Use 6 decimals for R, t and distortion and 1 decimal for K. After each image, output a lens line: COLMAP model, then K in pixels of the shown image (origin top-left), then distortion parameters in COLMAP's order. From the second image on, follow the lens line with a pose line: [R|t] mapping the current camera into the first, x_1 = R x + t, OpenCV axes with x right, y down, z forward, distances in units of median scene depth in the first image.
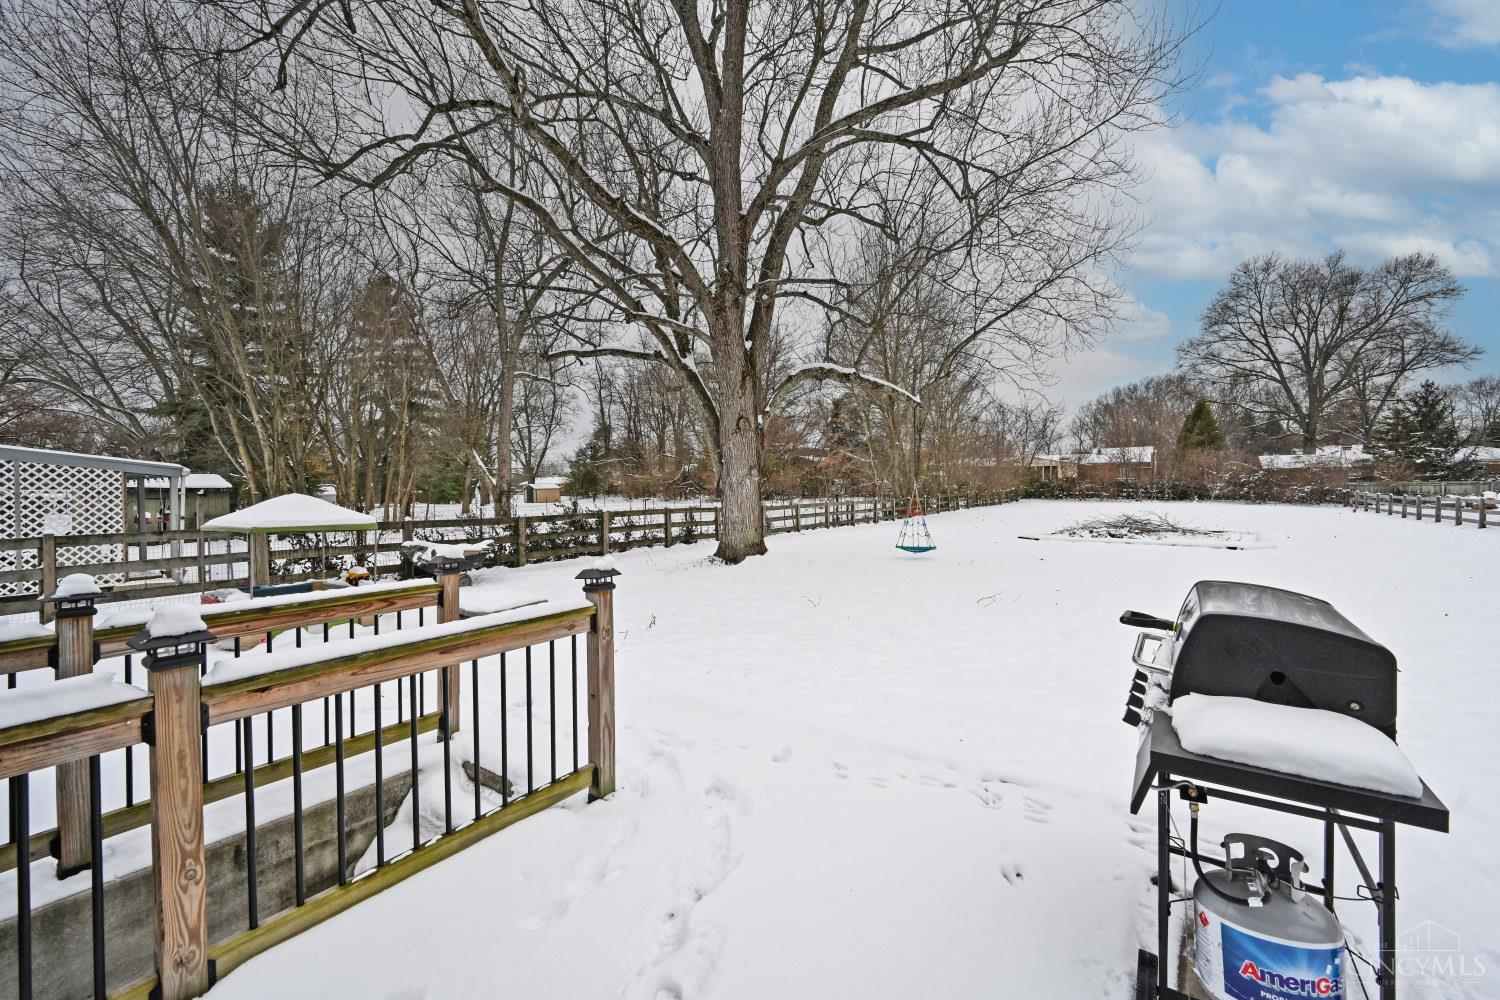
lens RADIAL K [[604.4, 0, 766.9], [0, 604.4, 496.5], [0, 0, 1]] dist [0.000597, 0.000255]
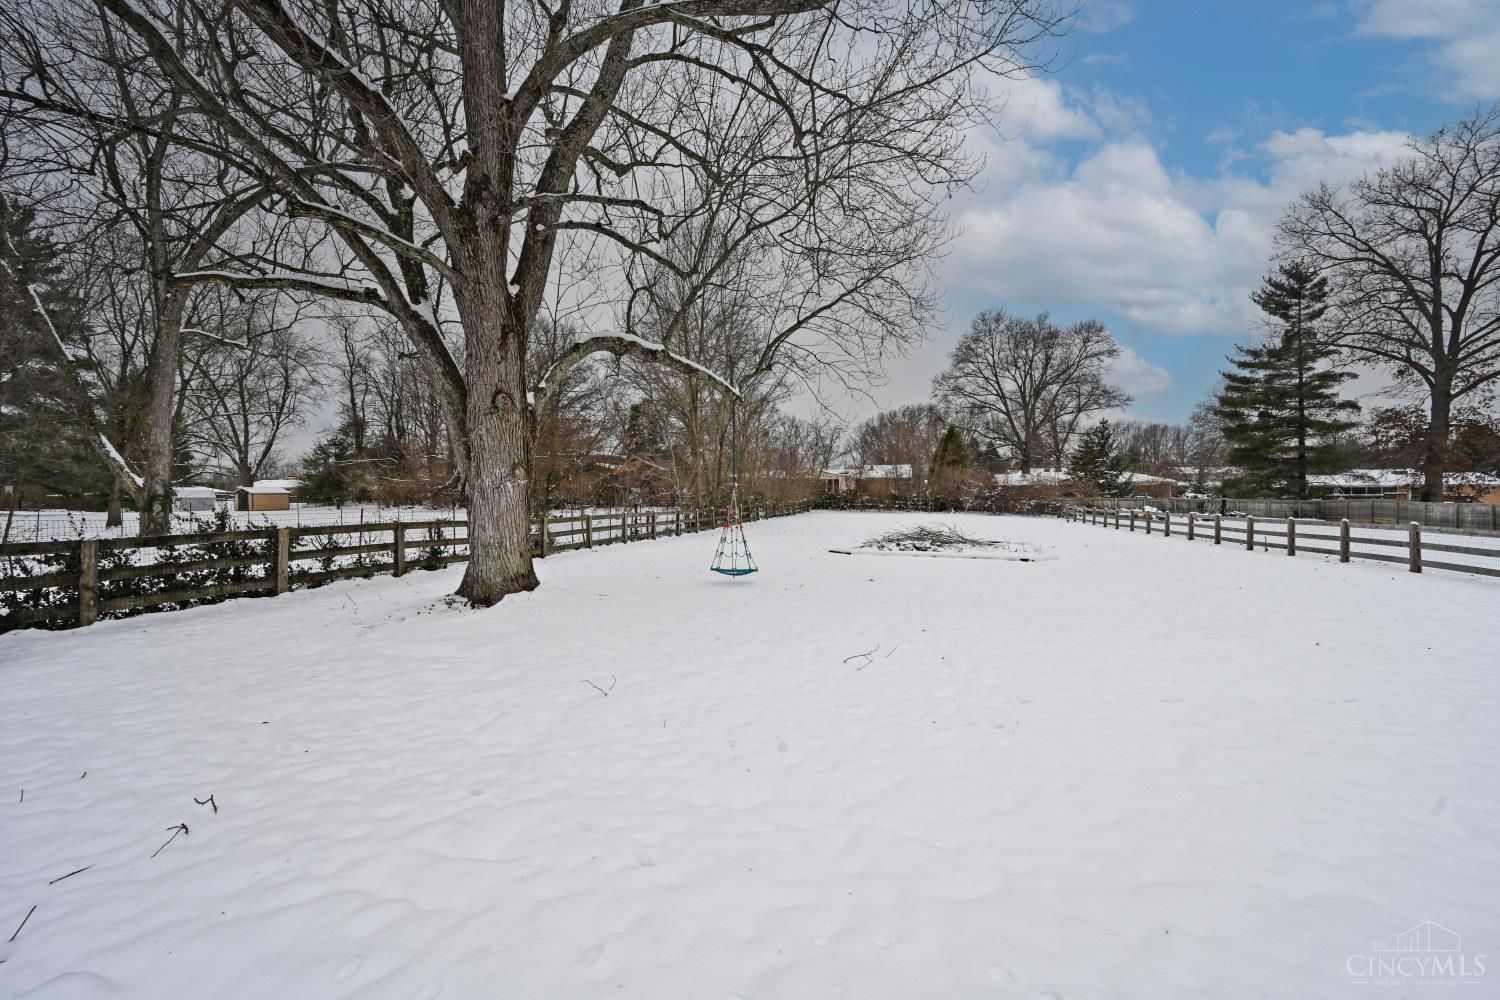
lens RADIAL K [[589.2, 0, 751.5], [0, 589.2, 497.6], [0, 0, 1]] dist [-0.000866, 0.000099]
pose [[0.951256, 0.012204, 0.308162, 0.014847], [-0.007964, 0.999856, -0.015015, -0.001981], [-0.308300, 0.011829, 0.951216, 0.169581]]
